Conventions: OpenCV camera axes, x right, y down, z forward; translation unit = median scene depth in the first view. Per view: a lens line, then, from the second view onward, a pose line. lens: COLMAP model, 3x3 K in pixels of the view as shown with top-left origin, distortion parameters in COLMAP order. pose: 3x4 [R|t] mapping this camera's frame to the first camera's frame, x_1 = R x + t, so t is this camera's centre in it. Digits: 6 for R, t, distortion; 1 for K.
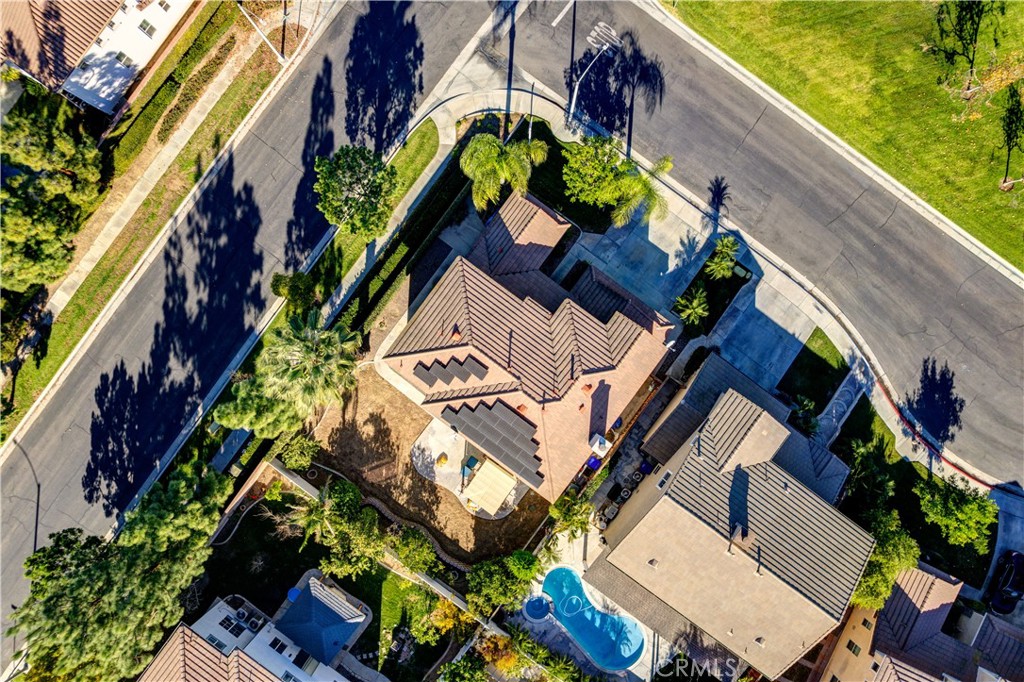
lens RADIAL K [[655.1, 0, 512.4], [0, 655.1, 350.6], [0, 0, 1]] dist [-0.073673, 0.063860]
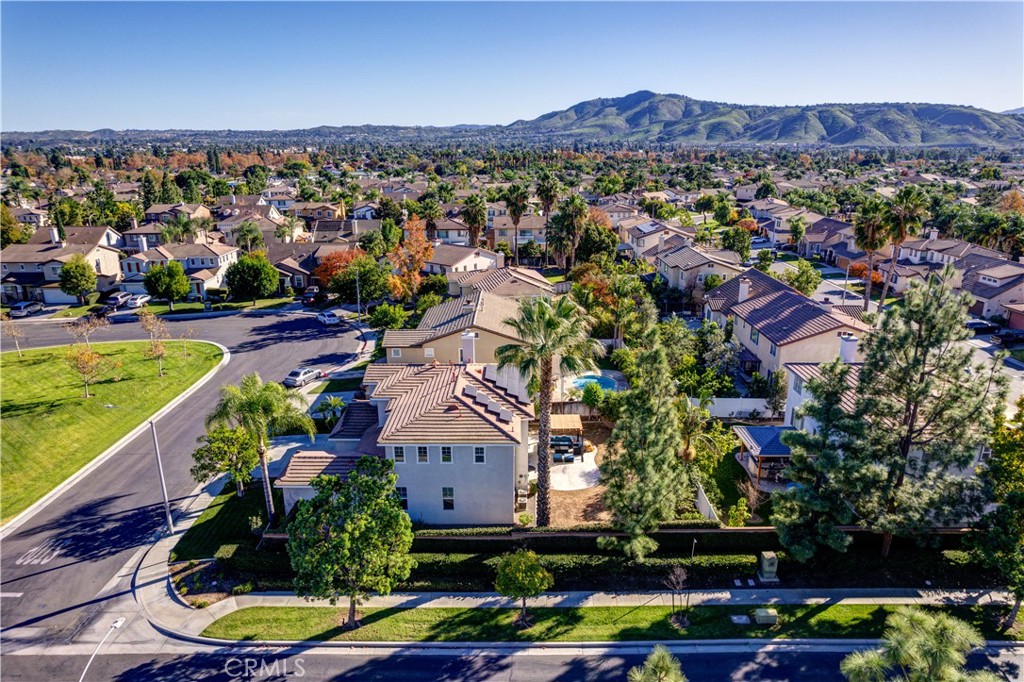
lens RADIAL K [[655.1, 0, 512.4], [0, 655.1, 350.6], [0, 0, 1]] dist [-0.073673, 0.063860]
pose [[-0.585740, -0.237552, 0.774905, -0.756228], [0.810476, -0.178957, 0.557767, -0.412066], [0.006176, 0.954748, 0.297352, 0.535797]]
